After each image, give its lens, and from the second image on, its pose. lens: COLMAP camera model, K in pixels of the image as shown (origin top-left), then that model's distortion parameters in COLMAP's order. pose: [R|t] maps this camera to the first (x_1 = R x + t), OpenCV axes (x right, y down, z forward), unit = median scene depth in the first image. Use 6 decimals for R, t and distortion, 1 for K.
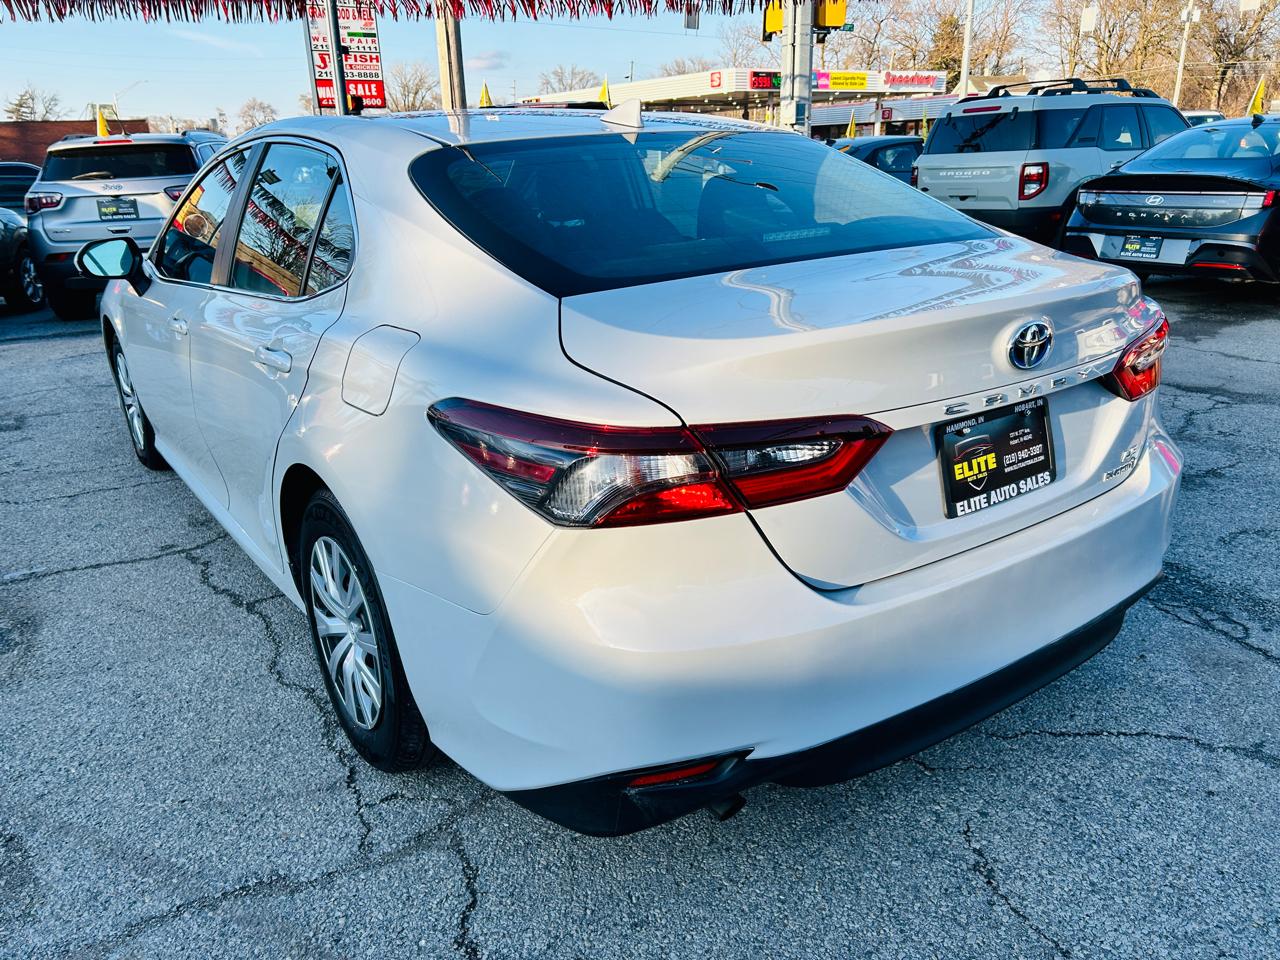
lens RADIAL K [[972.5, 0, 647.5], [0, 972.5, 484.1], [0, 0, 1]] dist [0.050316, -0.056292]
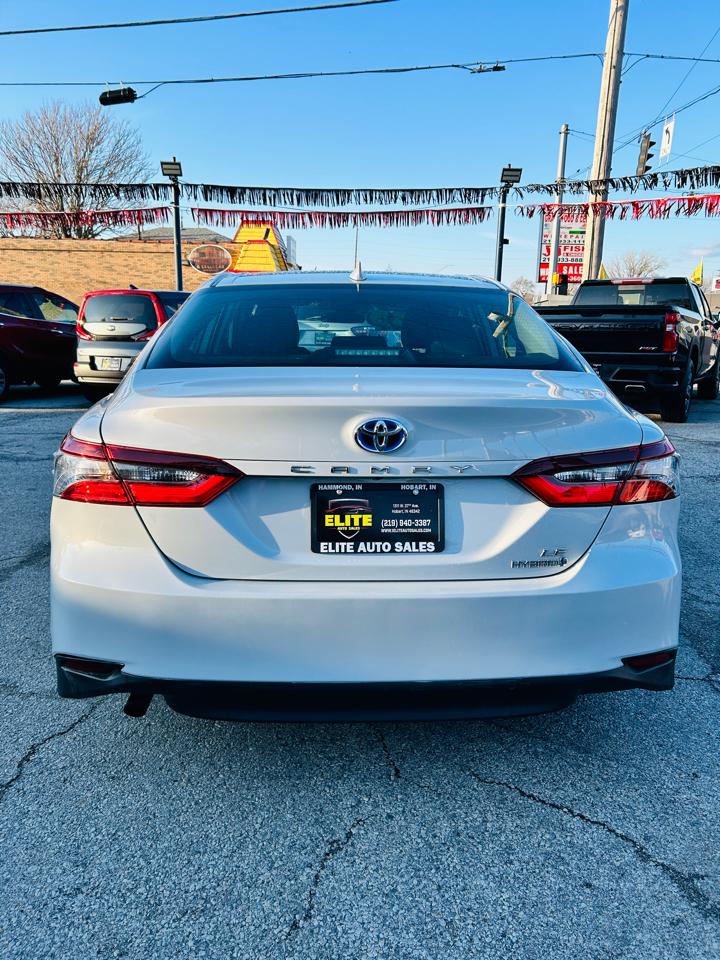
lens RADIAL K [[729.4, 0, 360.1], [0, 729.4, 466.2], [0, 0, 1]] dist [0.050316, -0.056292]
pose [[0.842987, 0.152779, -0.515782, 0.839268], [-0.214517, 0.974759, -0.061872, -0.031588], [0.493310, 0.162801, 0.854483, 0.140447]]
